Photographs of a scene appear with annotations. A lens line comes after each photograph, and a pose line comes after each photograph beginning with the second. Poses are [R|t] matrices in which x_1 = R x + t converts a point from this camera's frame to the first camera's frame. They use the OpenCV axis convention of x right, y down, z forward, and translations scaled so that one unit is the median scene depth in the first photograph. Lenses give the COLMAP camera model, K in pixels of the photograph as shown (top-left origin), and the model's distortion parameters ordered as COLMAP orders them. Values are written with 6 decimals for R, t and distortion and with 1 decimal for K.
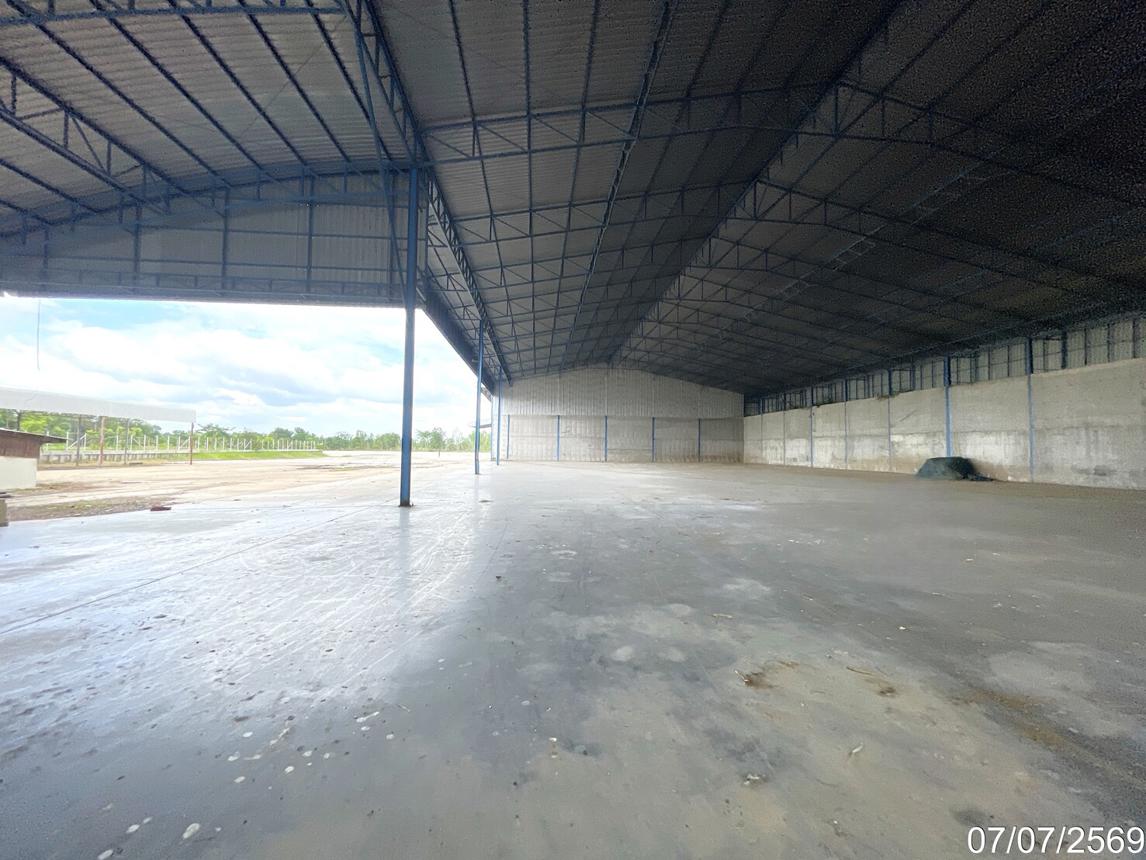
lens RADIAL K [[458.0, 0, 574.9], [0, 458.0, 431.0], [0, 0, 1]] dist [-0.000369, 0.000004]
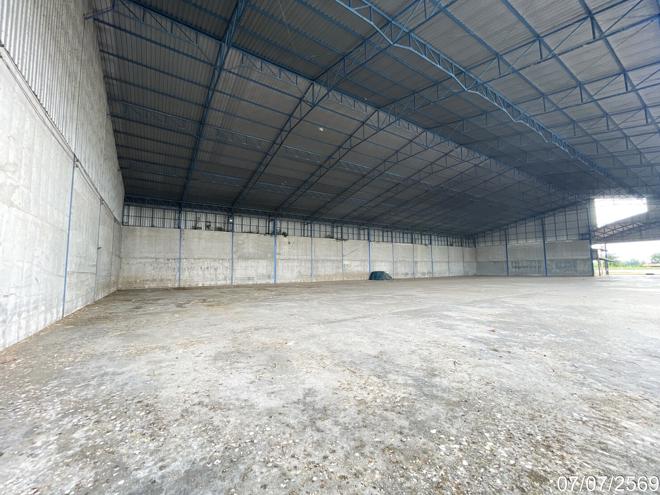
lens RADIAL K [[263.7, 0, 329.8], [0, 263.7, 251.9], [0, 0, 1]] dist [-0.000369, 0.000004]
pose [[-0.461574, 0.076501, 0.883797, -0.213888], [-0.016576, 0.995357, -0.094815, 0.067830], [-0.886947, -0.058414, -0.458163, 1.366440]]
